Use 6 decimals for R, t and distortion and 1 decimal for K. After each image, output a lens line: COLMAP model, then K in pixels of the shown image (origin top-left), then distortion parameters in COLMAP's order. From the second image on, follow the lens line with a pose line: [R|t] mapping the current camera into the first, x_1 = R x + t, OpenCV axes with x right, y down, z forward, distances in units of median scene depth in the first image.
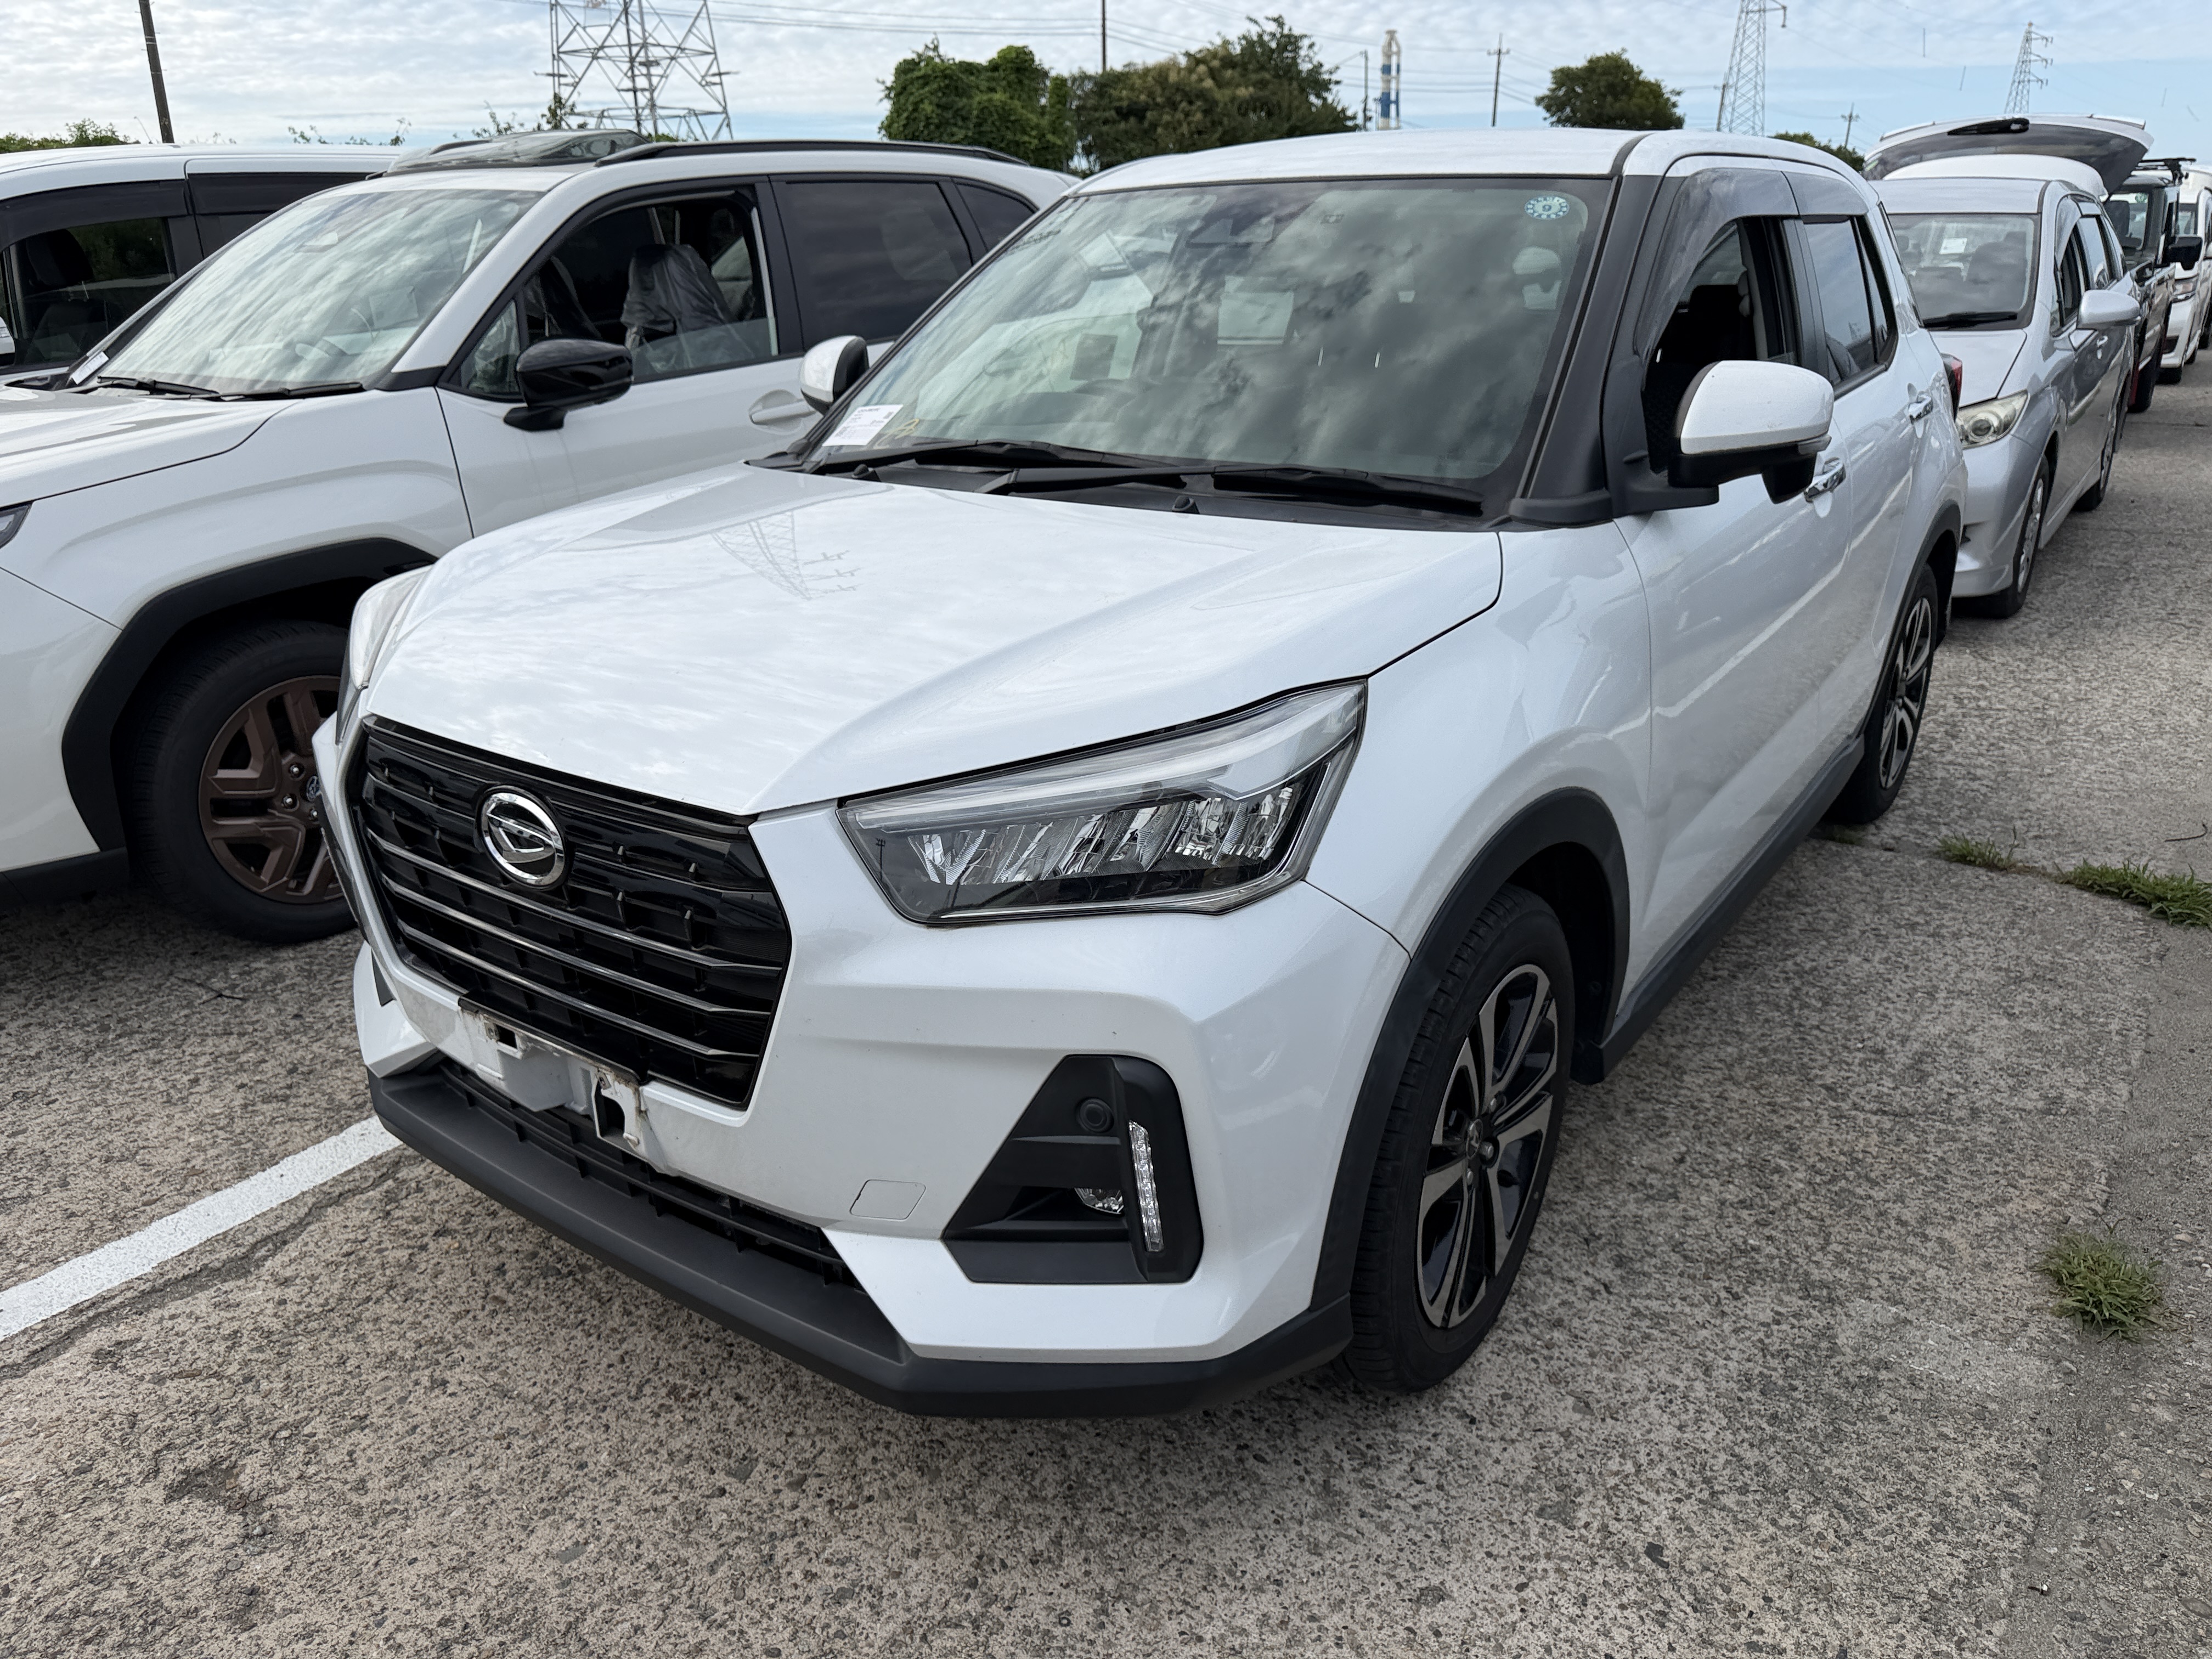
lens RADIAL K [[1590.9, 0, 1096.9], [0, 1590.9, 797.2], [0, 0, 1]] dist [0.005360, -0.008967]
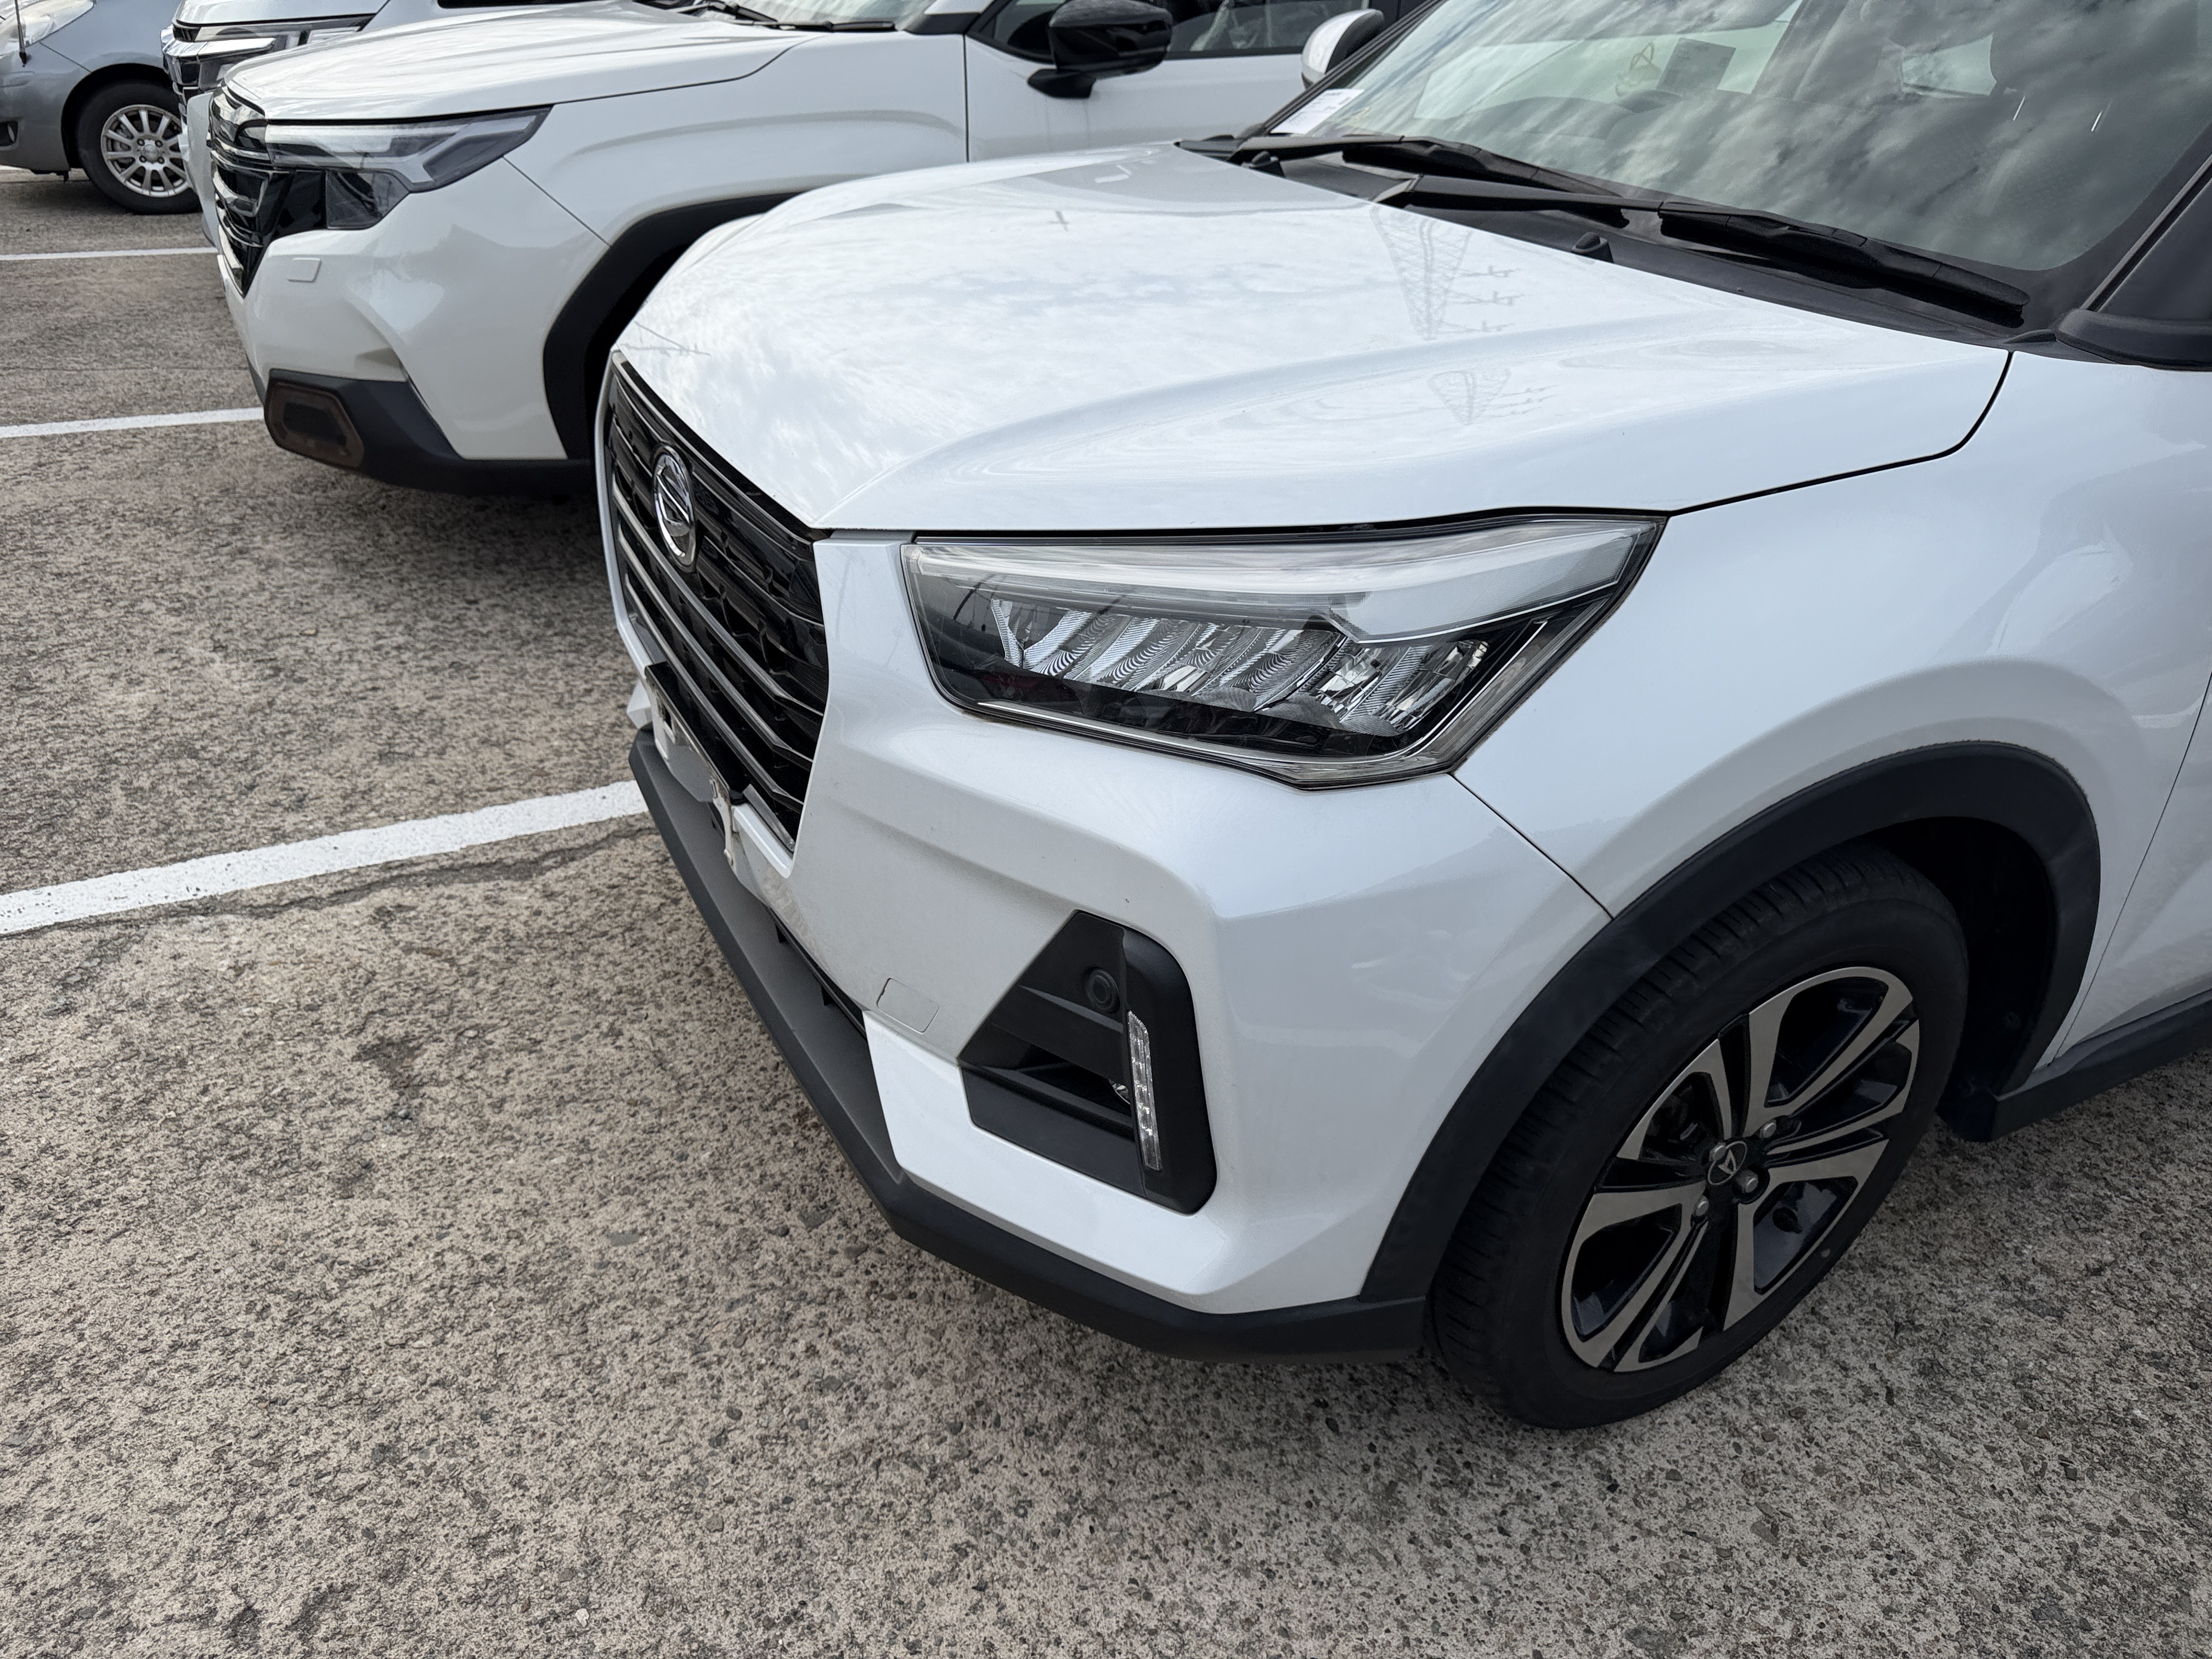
lens RADIAL K [[1582.5, 0, 1106.0], [0, 1582.5, 829.5], [0, 0, 1]] dist [0.003375, -0.006634]
pose [[0.899405, 0.268022, -0.345304, 0.202047], [-0.206697, 0.956835, 0.204310, -0.031245], [0.385158, -0.112384, 0.915982, 0.228430]]
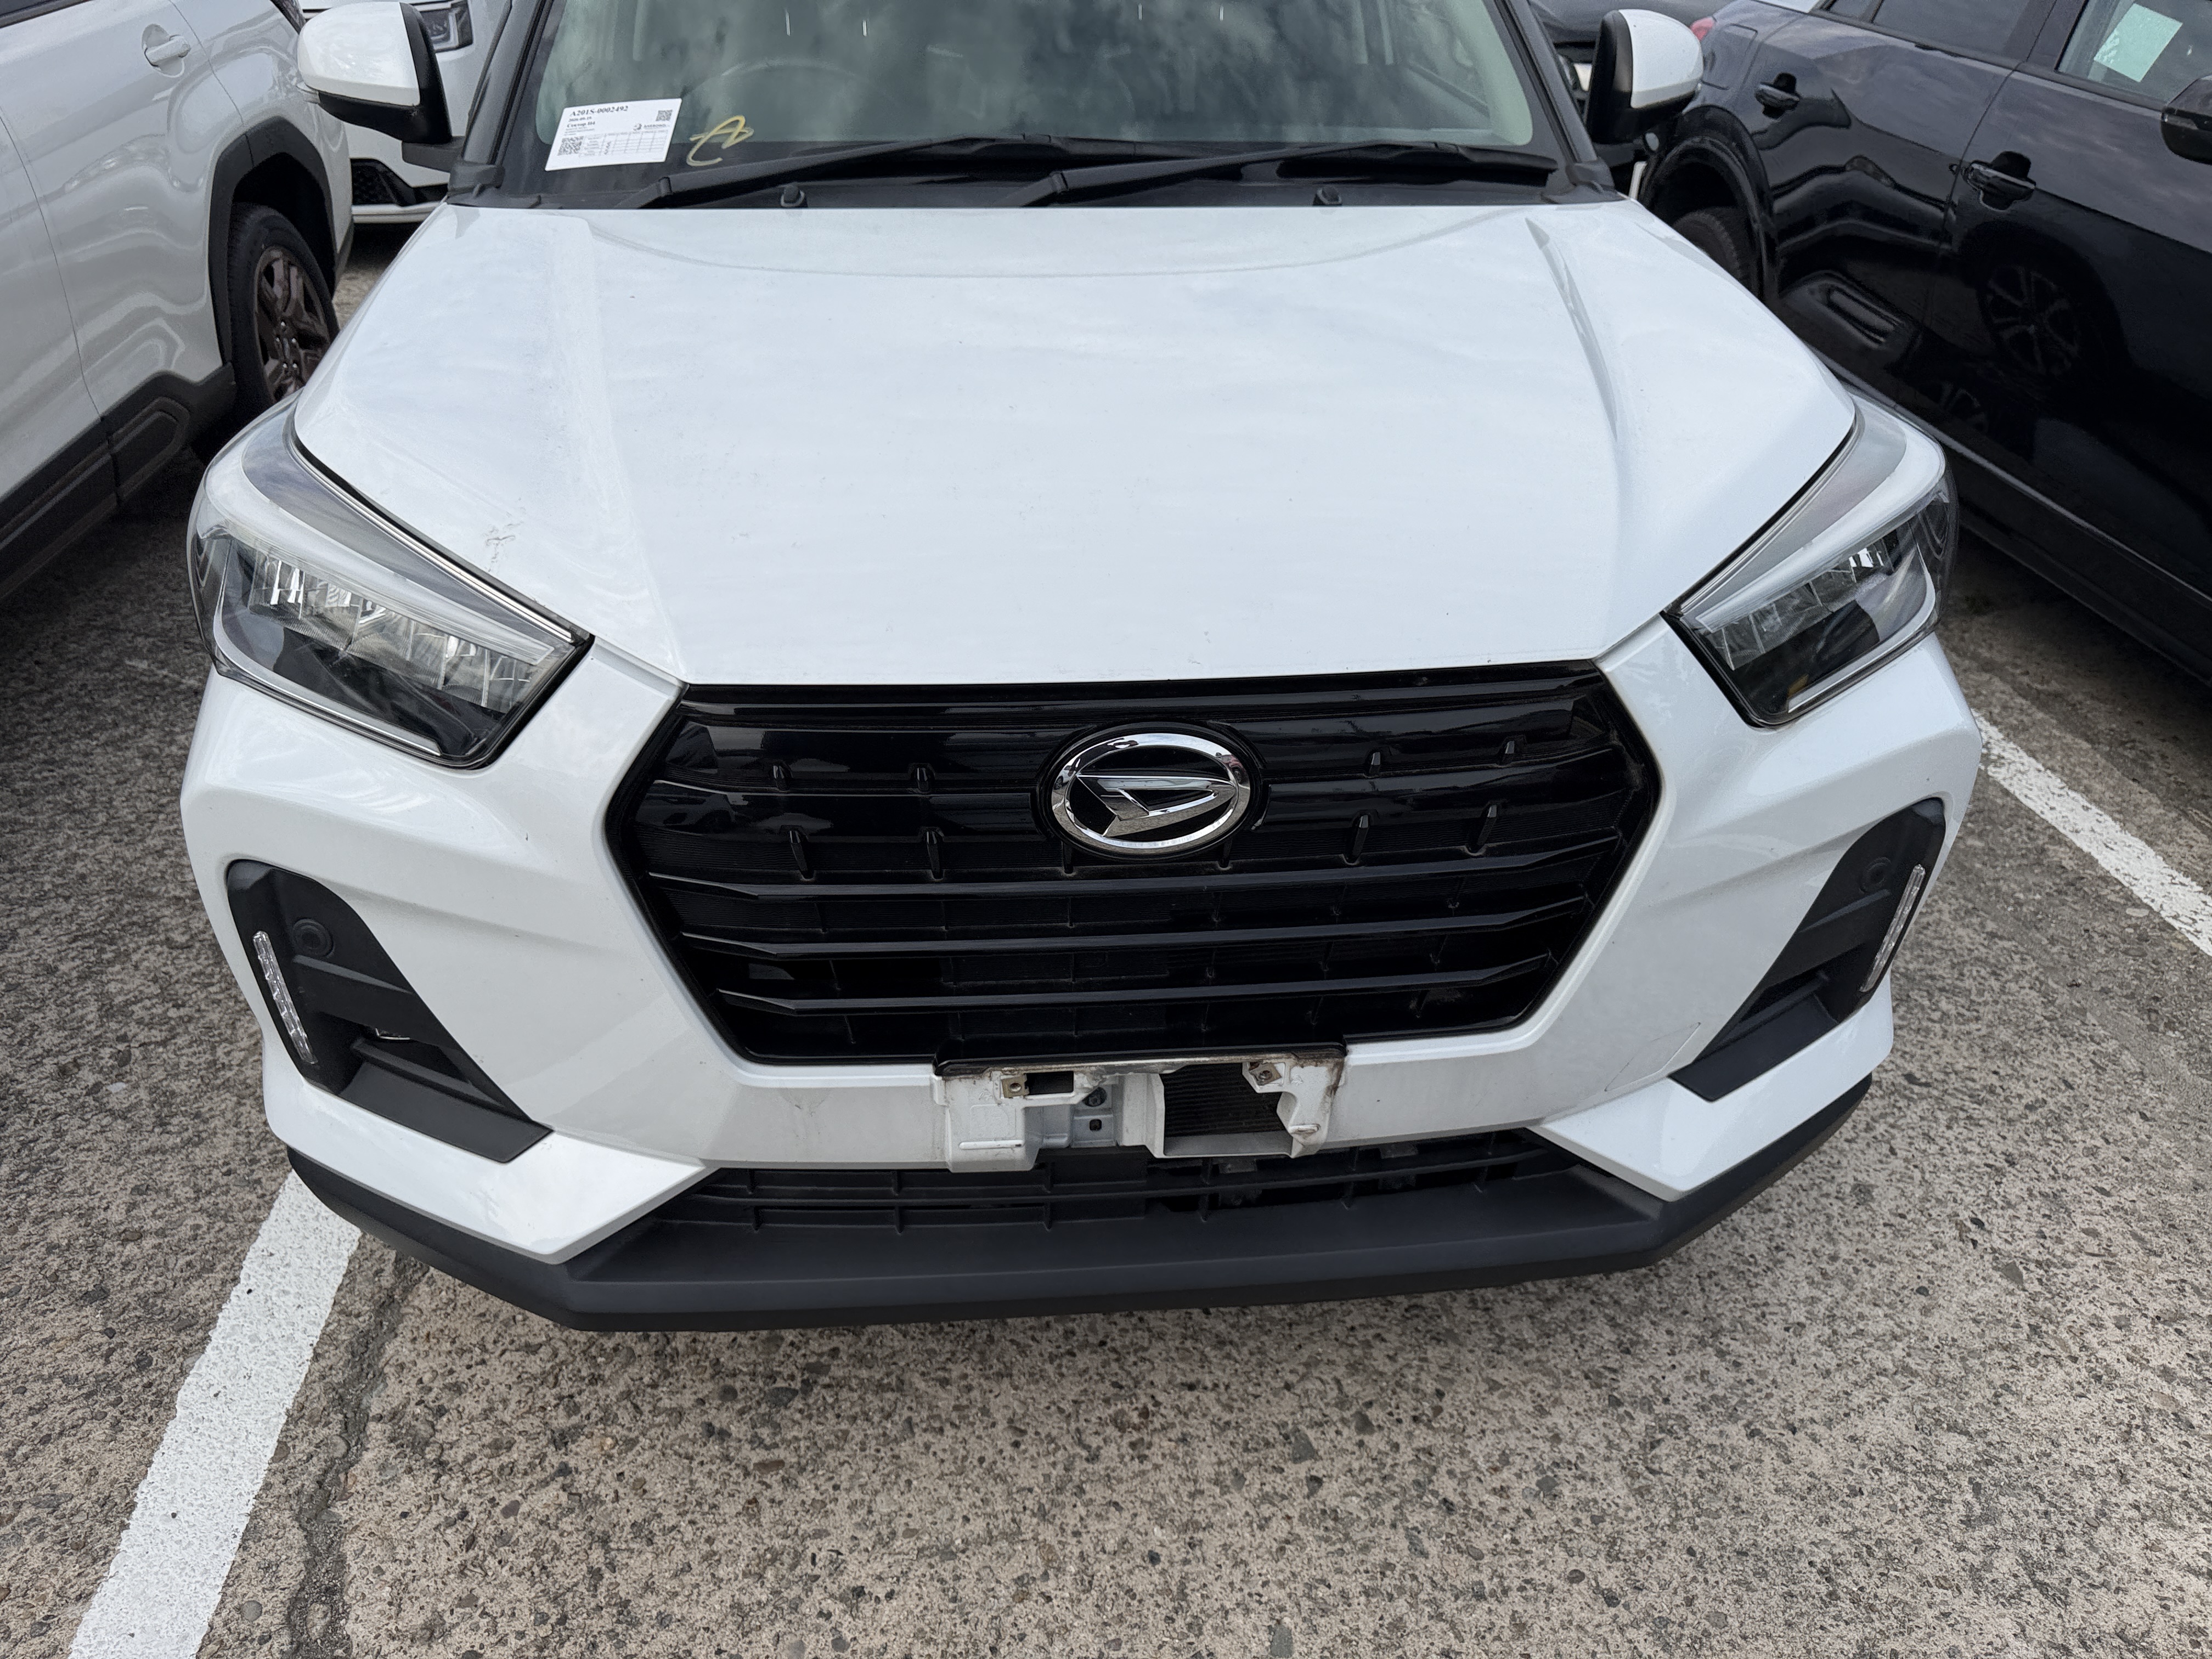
lens RADIAL K [[1582.5, 0, 1106.0], [0, 1582.5, 829.5], [0, 0, 1]] dist [0.003375, -0.006634]
pose [[0.748059, -0.316370, 0.583367, -0.690865], [0.197868, 0.945399, 0.258978, -0.121474], [-0.633448, -0.078301, 0.769814, 0.457569]]
